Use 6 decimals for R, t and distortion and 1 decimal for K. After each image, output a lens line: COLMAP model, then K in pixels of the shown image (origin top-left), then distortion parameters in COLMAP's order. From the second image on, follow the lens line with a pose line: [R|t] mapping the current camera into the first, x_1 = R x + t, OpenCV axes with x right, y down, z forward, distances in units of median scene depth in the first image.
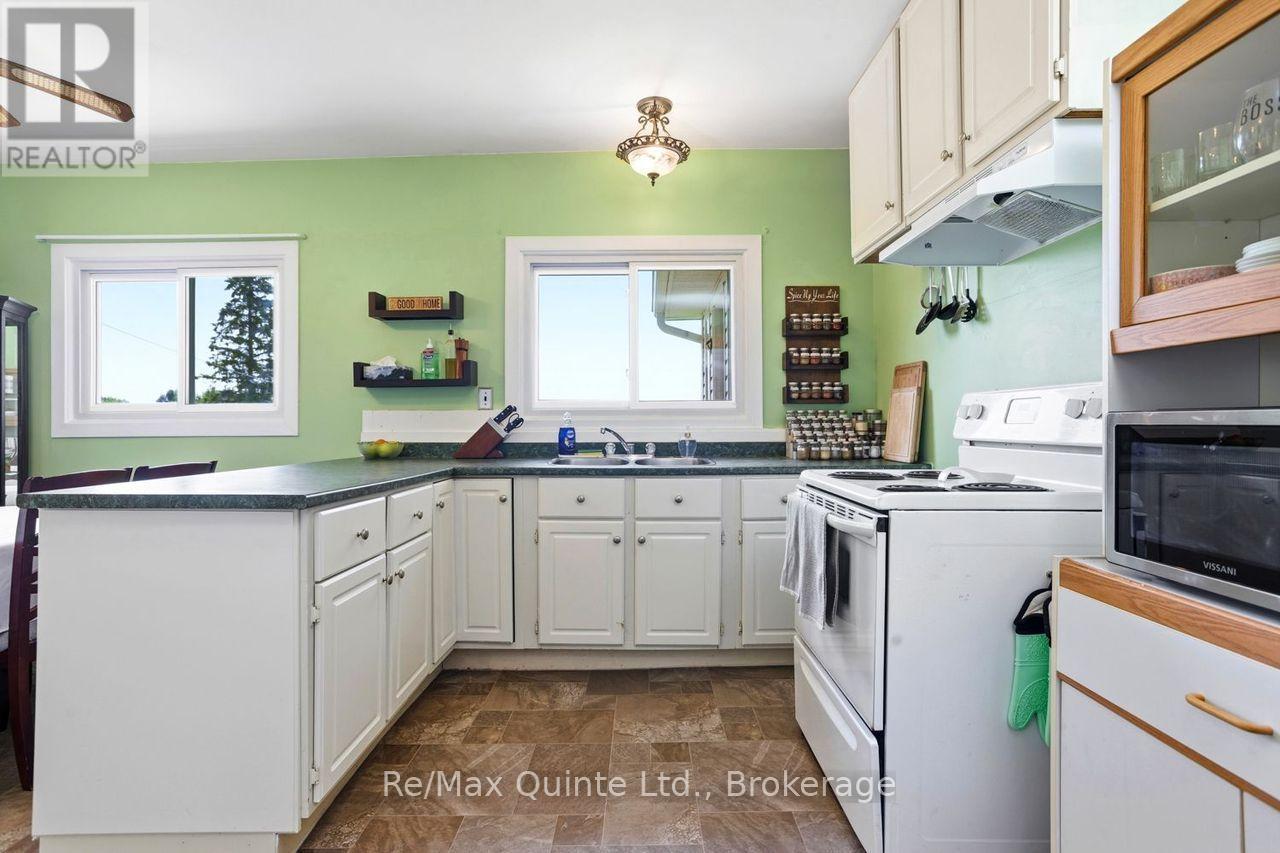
lens RADIAL K [[639.1, 0, 638.9], [0, 639.1, 429.3], [0, 0, 1]] dist [-0.038270, 0.026180]
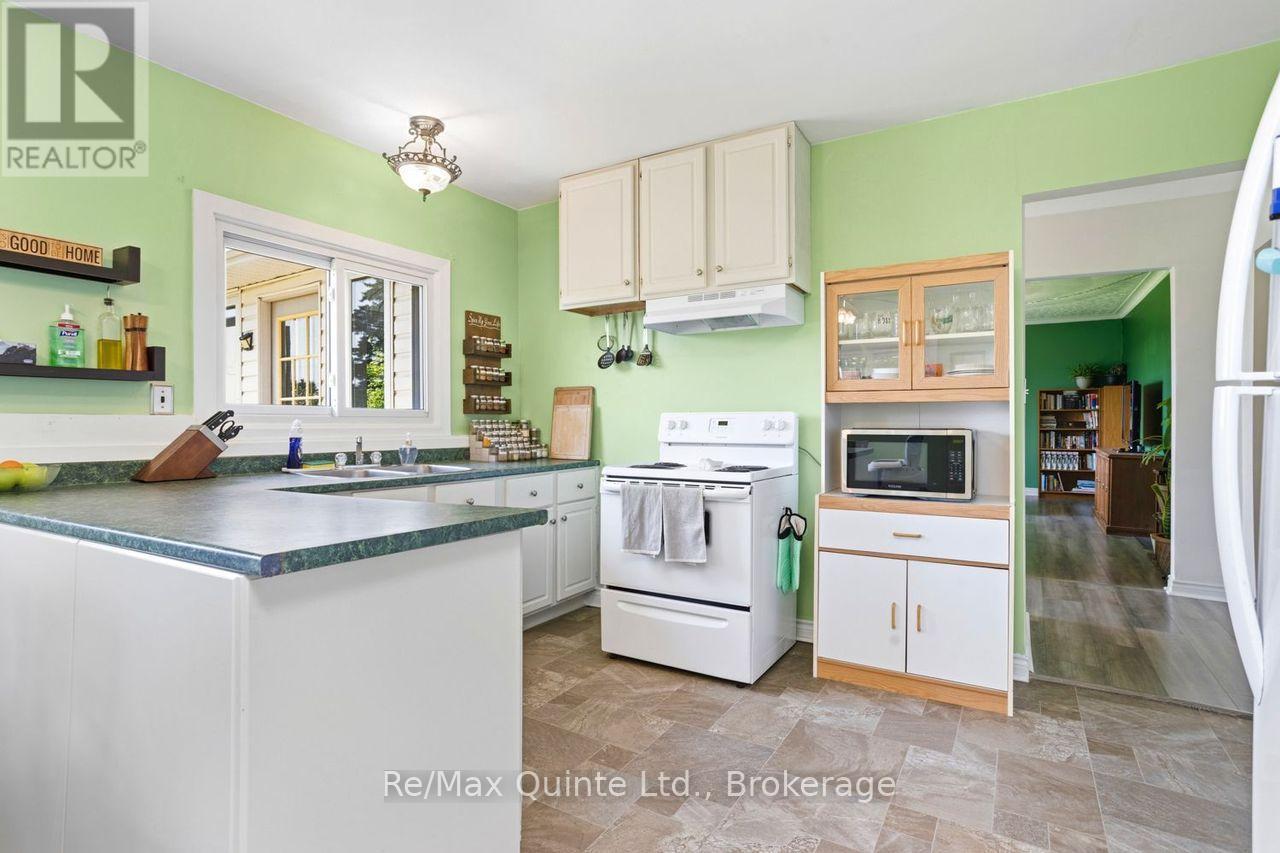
lens RADIAL K [[639.1, 0, 635.2], [0, 639.1, 426.4], [0, 0, 1]] dist [-0.038270, 0.026180]
pose [[0.514163, 0.001033, 0.857692, -0.616960], [0.006055, 0.999970, -0.004835, -0.010379], [-0.857671, 0.007679, 0.514141, 0.164760]]
